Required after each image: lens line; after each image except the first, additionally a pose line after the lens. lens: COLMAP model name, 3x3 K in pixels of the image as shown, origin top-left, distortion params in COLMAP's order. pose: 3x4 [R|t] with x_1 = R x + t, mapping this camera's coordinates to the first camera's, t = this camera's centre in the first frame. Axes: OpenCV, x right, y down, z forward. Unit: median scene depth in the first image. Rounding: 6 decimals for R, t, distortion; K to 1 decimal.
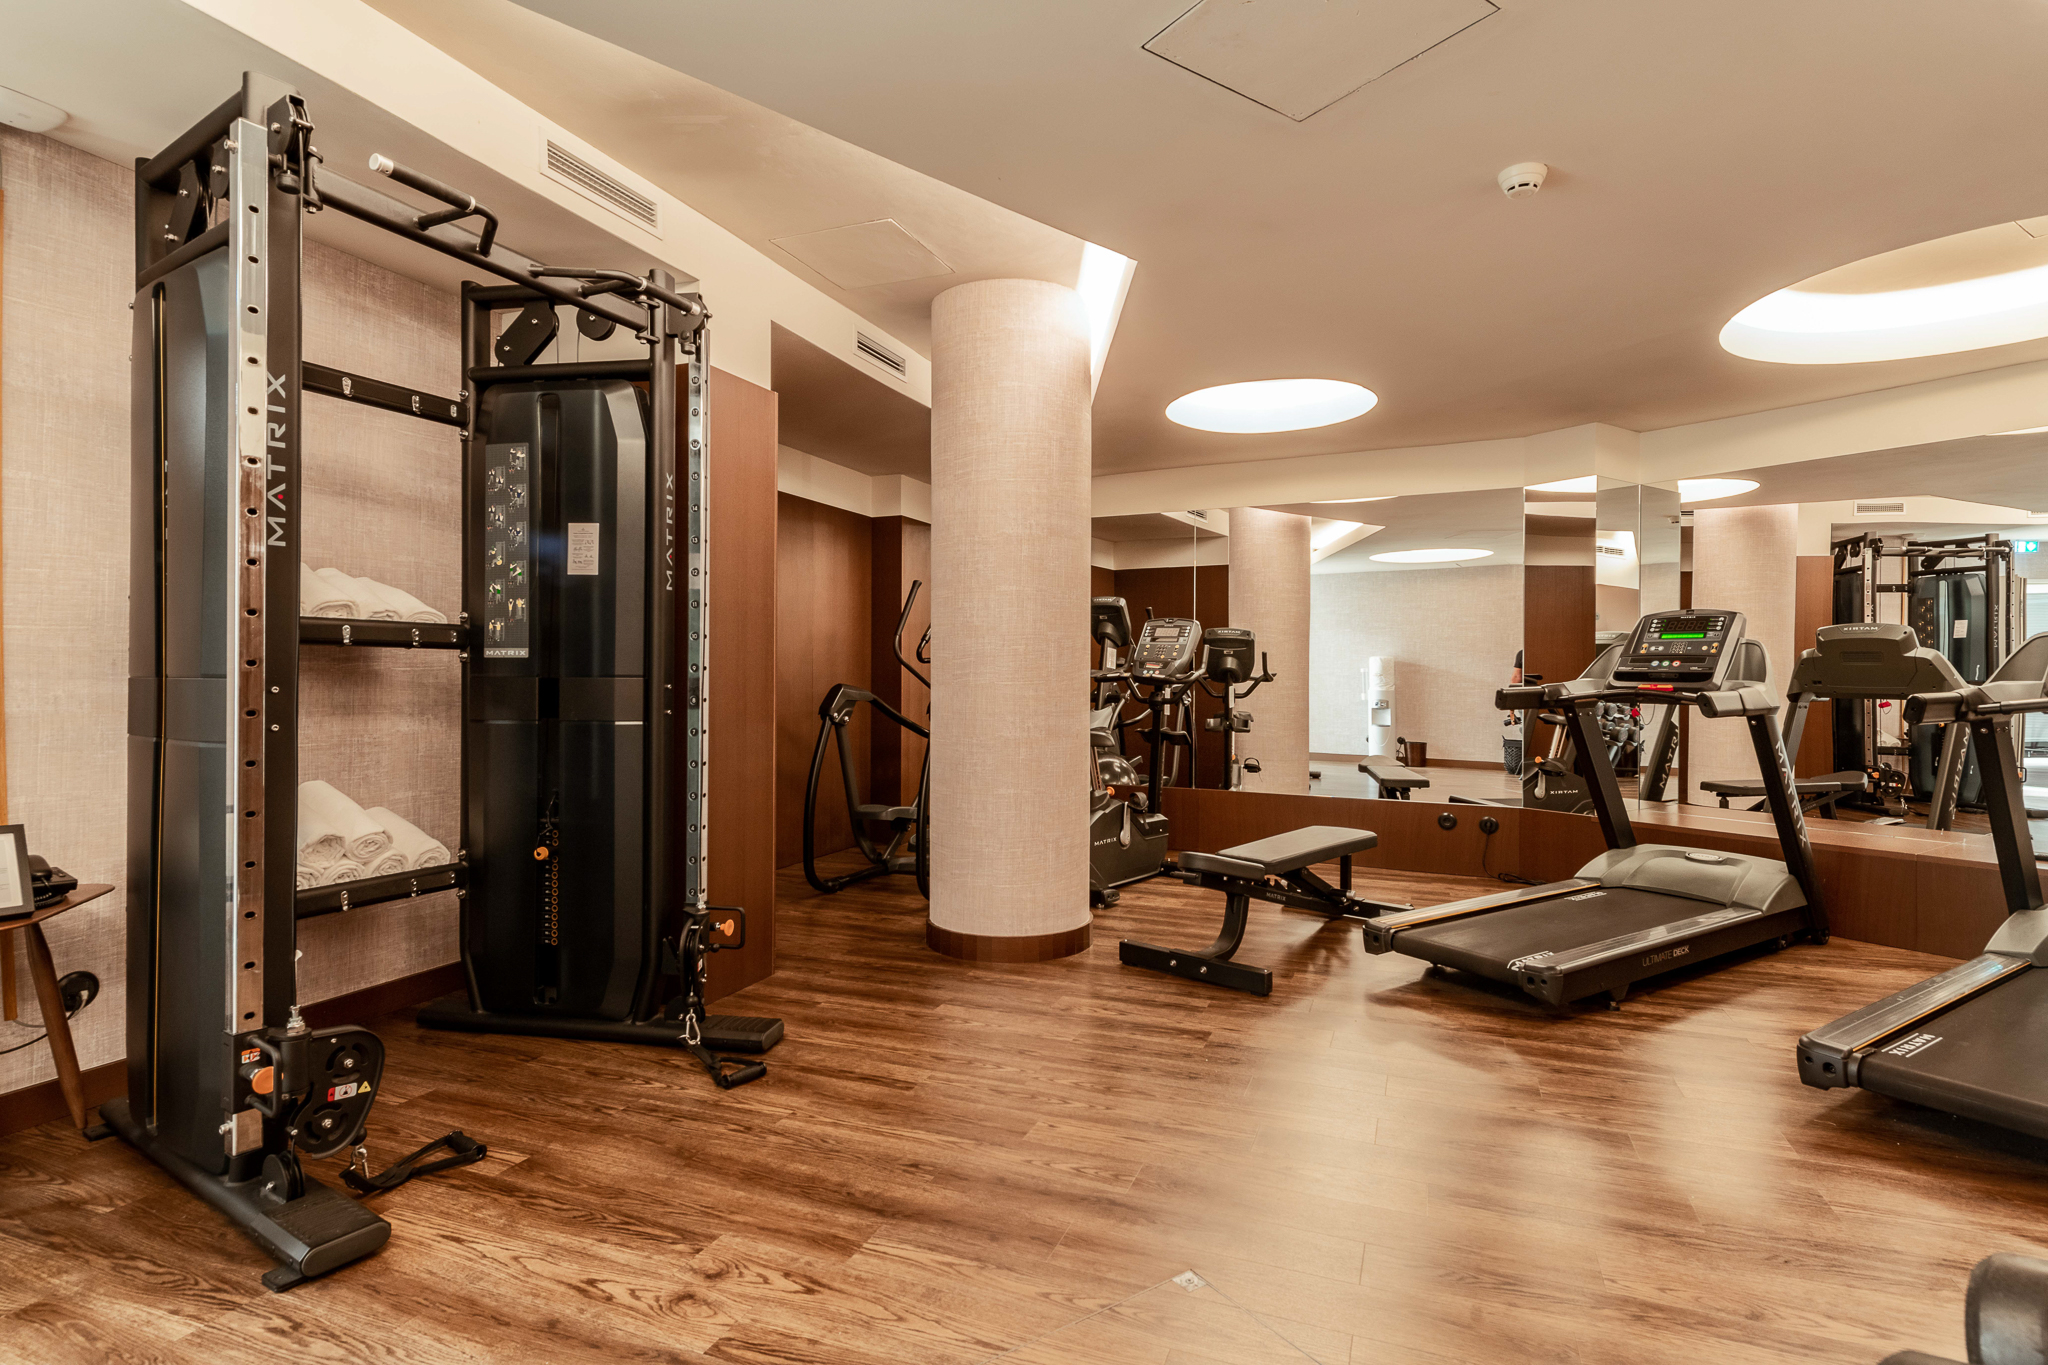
lens RADIAL K [[1021.9, 0, 1024.0], [0, 1021.9, 682.5], [0, 0, 1]] dist [0.000565, -0.000566]
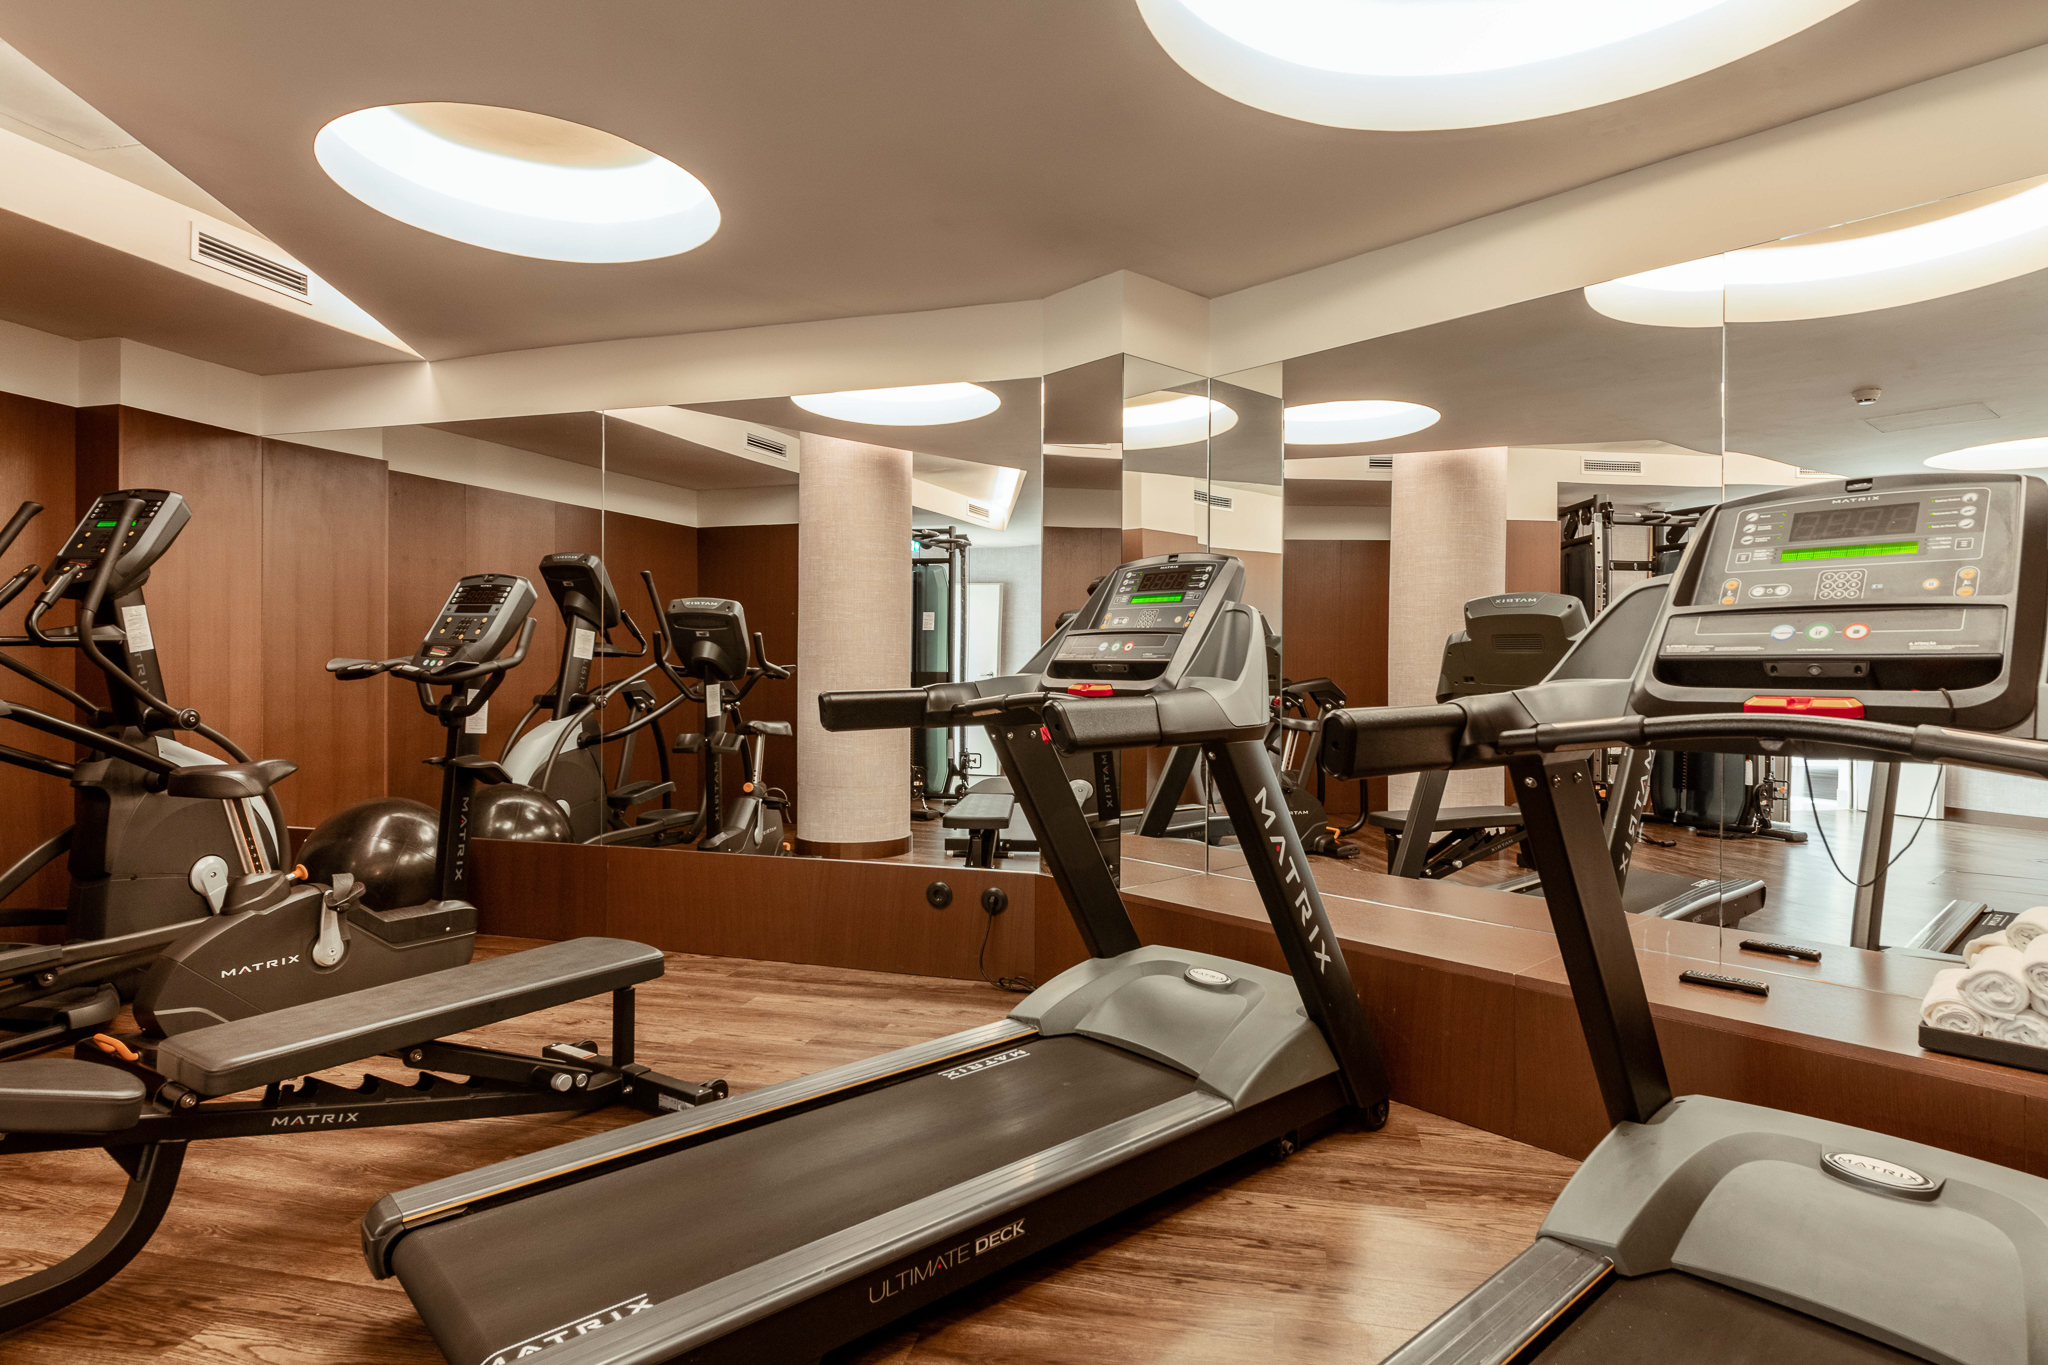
lens RADIAL K [[1118.2, 0, 1024.6], [0, 1118.2, 674.8], [0, 0, 1]] dist [0.027751, -0.018172]
pose [[0.986436, -0.000352, 0.164143, 0.295191], [0.000924, 0.999994, -0.003407, -0.000547], [-0.164141, 0.003512, 0.986431, 0.246250]]
